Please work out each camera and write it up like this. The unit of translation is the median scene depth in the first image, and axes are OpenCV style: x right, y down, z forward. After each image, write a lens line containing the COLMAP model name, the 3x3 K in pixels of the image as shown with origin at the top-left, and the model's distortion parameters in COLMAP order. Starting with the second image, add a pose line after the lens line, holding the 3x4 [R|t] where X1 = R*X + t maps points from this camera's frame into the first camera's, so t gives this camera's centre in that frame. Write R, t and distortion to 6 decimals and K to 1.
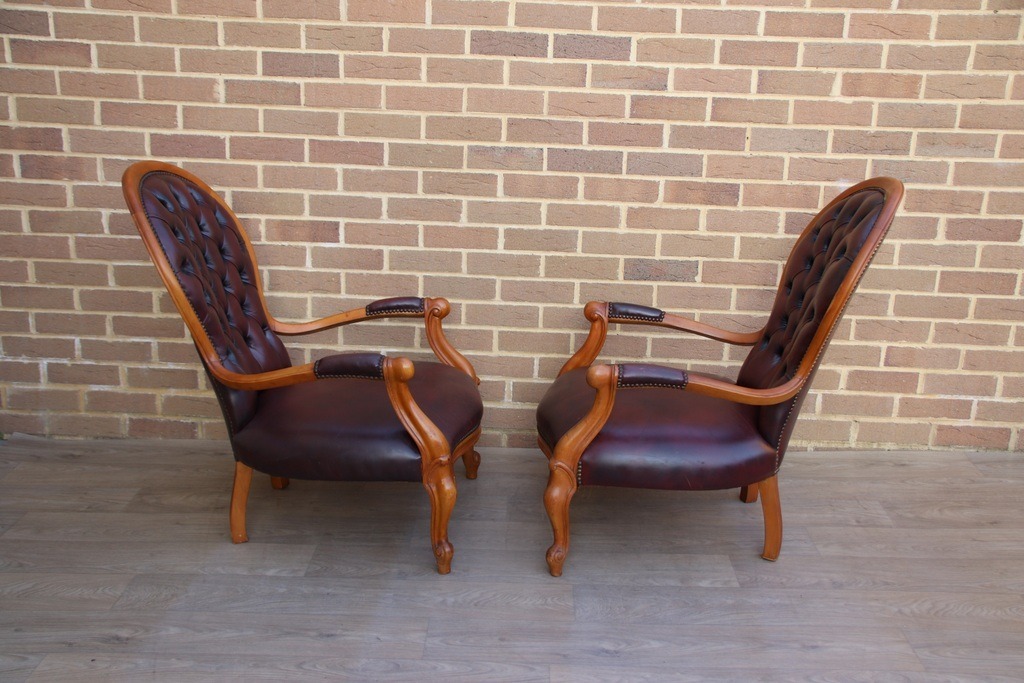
lens RADIAL K [[1035.6, 0, 514.3], [0, 1035.6, 355.4], [0, 0, 1]] dist [0.051076, 0.000000]
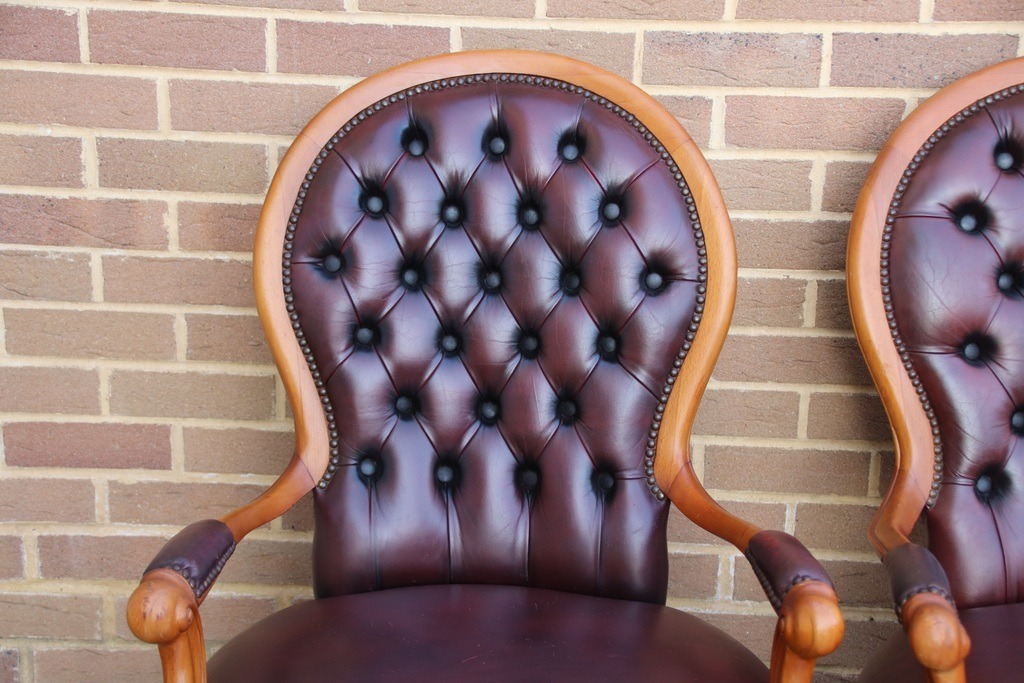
lens RADIAL K [[1891.0, 0, 531.0], [0, 1891.0, 375.3], [0, 0, 1]] dist [0.402576, 0.000000]
pose [[0.999733, -0.006675, -0.022117, -0.075635], [0.007658, 0.998971, 0.044696, -0.096124], [0.021796, -0.044853, 0.998756, 0.198889]]
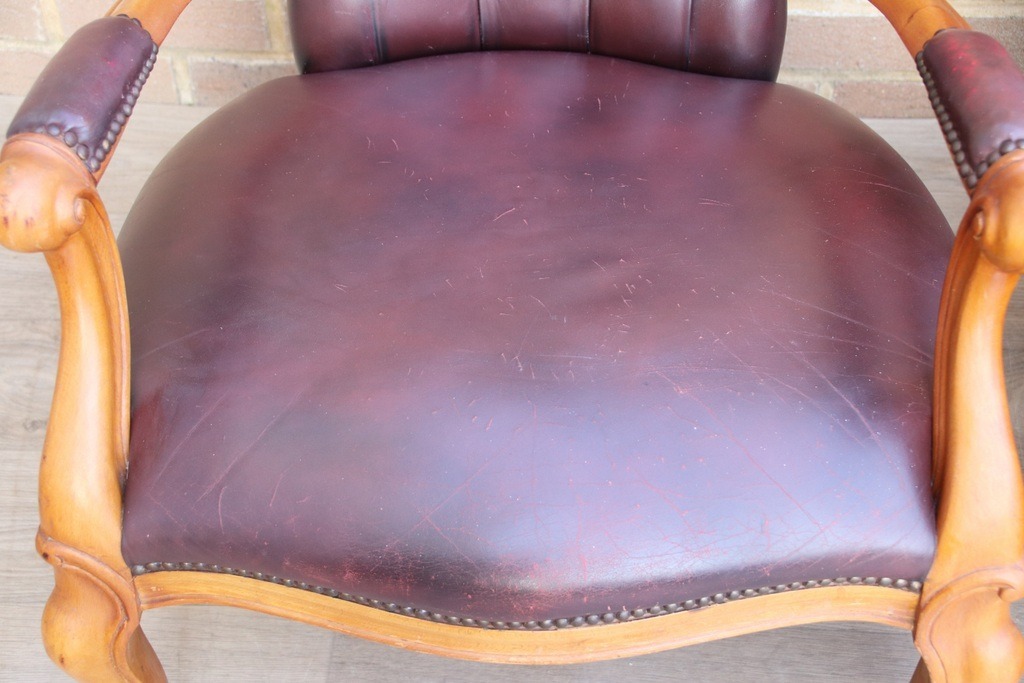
lens RADIAL K [[1811.6, 0, 522.9], [0, 1811.6, 337.0], [0, 0, 1]] dist [0.374857, 0.000000]
pose [[0.998206, 0.002325, -0.059827, -0.080959], [0.025050, 0.891365, 0.452594, -0.143277], [0.054380, -0.453281, 0.889707, 0.441978]]
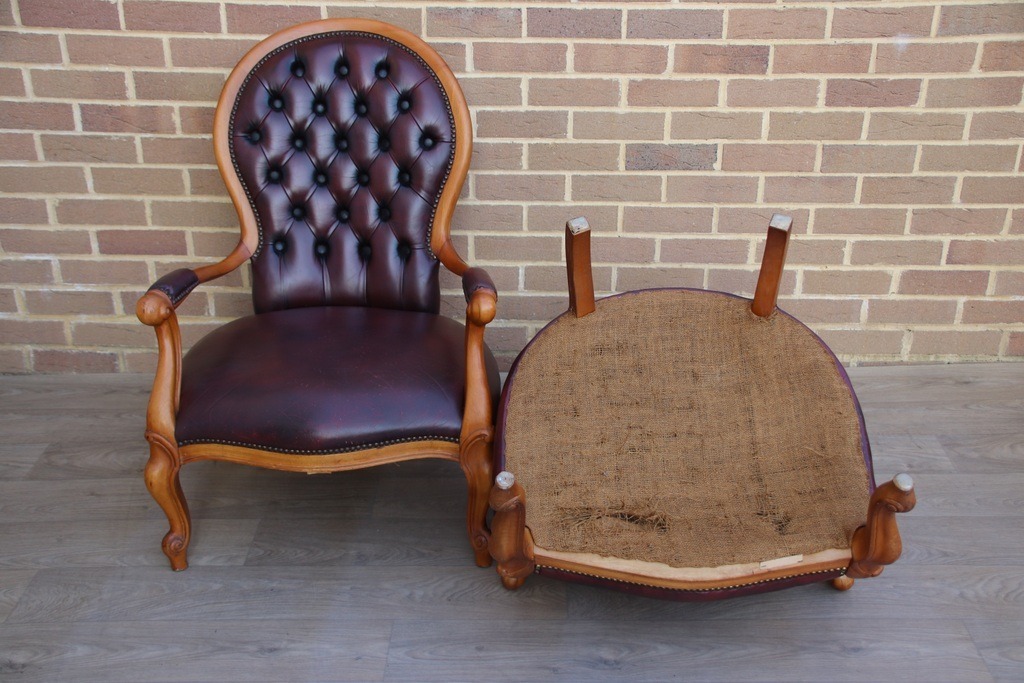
lens RADIAL K [[1161.4, 0, 513.4], [0, 1161.4, 347.0], [0, 0, 1]] dist [0.125585, 0.000000]
pose [[0.999564, -0.028722, -0.006847, 0.020518], [0.029402, 0.989509, 0.141446, -0.070567], [0.002713, -0.141586, 0.989922, 0.074994]]
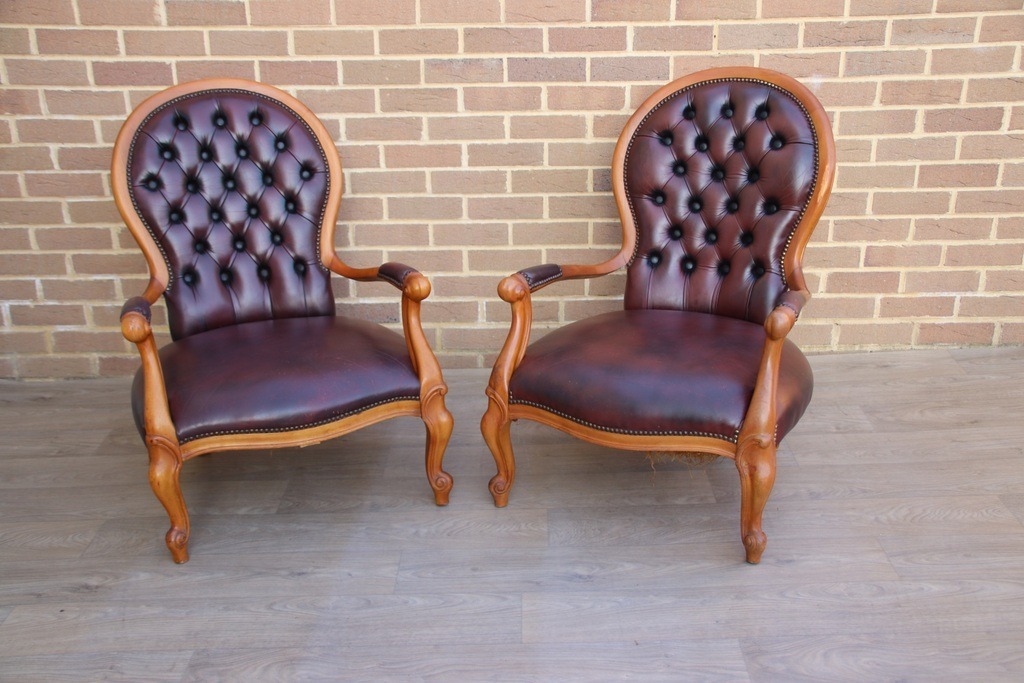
lens RADIAL K [[1035.6, 0, 511.4], [0, 1035.6, 341.9], [0, 0, 1]] dist [0.051076, 0.000000]
pose [[0.998752, -0.049611, -0.005804, 0.028591], [0.049914, 0.995646, 0.078725, -0.013616], [0.001873, -0.078916, 0.996879, 0.021466]]
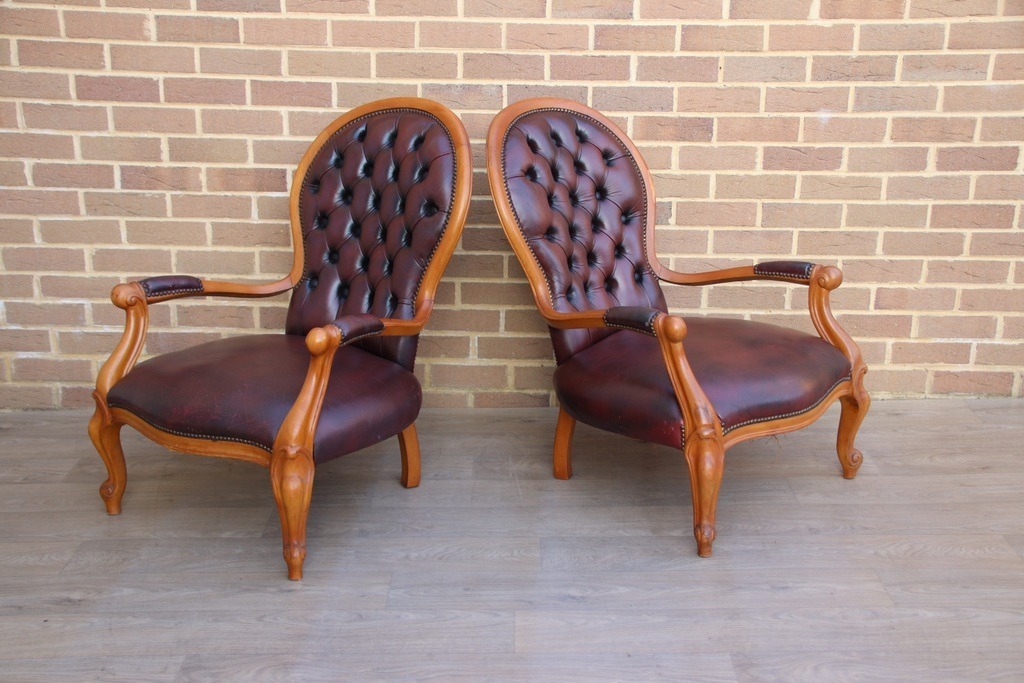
lens RADIAL K [[1219.7, 0, 508.1], [0, 1219.7, 351.5], [0, 0, 1]] dist [0.148526, 0.000000]
pose [[0.999606, -0.025967, 0.010658, 0.014898], [0.025774, 0.999507, 0.017912, 0.021015], [-0.011118, -0.017630, 0.999783, -0.111485]]
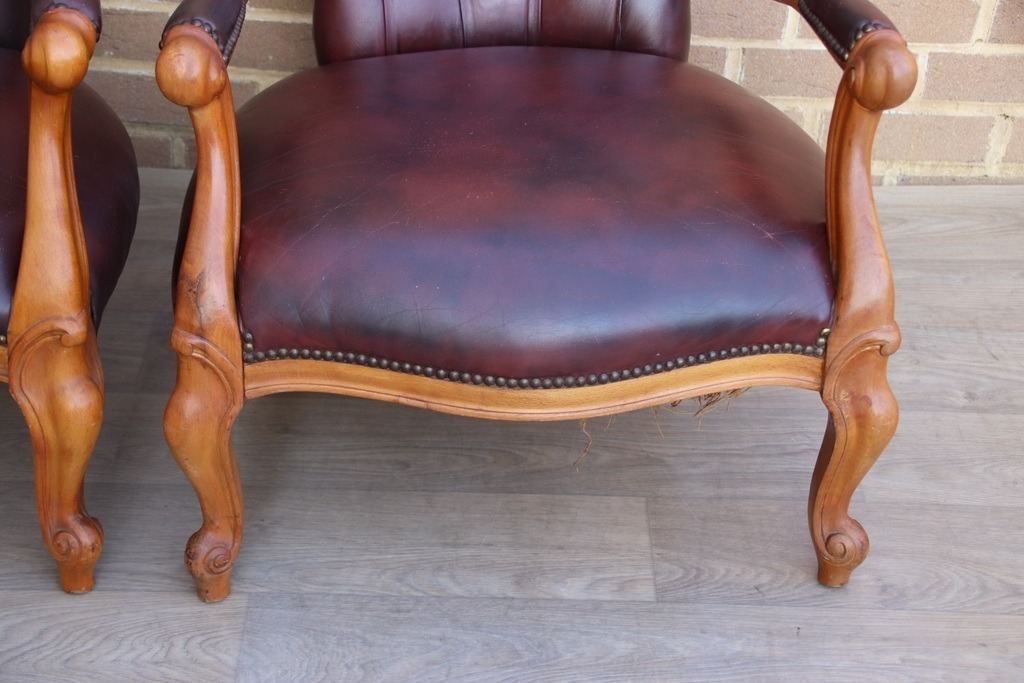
lens RADIAL K [[1891.0, 0, 495.3], [0, 1891.0, 341.3], [0, 0, 1]] dist [0.402576, 0.000000]
pose [[0.999231, 0.007114, 0.038557, 0.098715], [-0.017412, 0.961626, 0.273810, -0.066932], [-0.035129, -0.274270, 0.961011, 0.239205]]
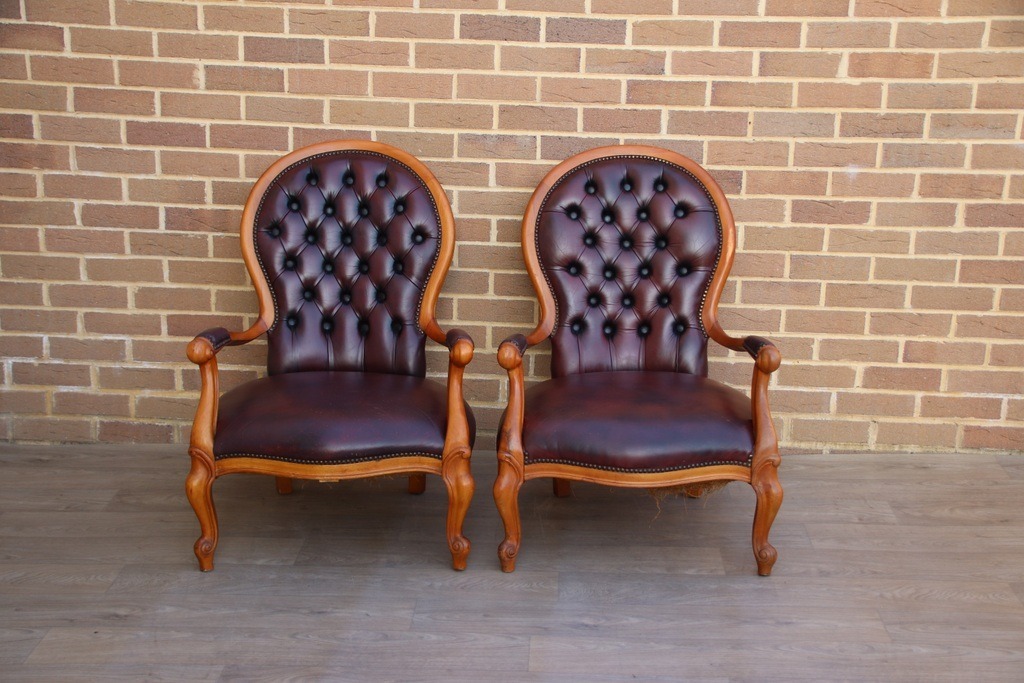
lens RADIAL K [[1376.7, 0, 513.0], [0, 1376.7, 359.1], [0, 0, 1]] dist [0.220864, 0.000000]
pose [[0.999781, -0.003820, -0.020564, 0.031899], [0.003498, 0.999871, -0.015671, 0.027585], [0.020621, 0.015595, 0.999666, -0.282165]]
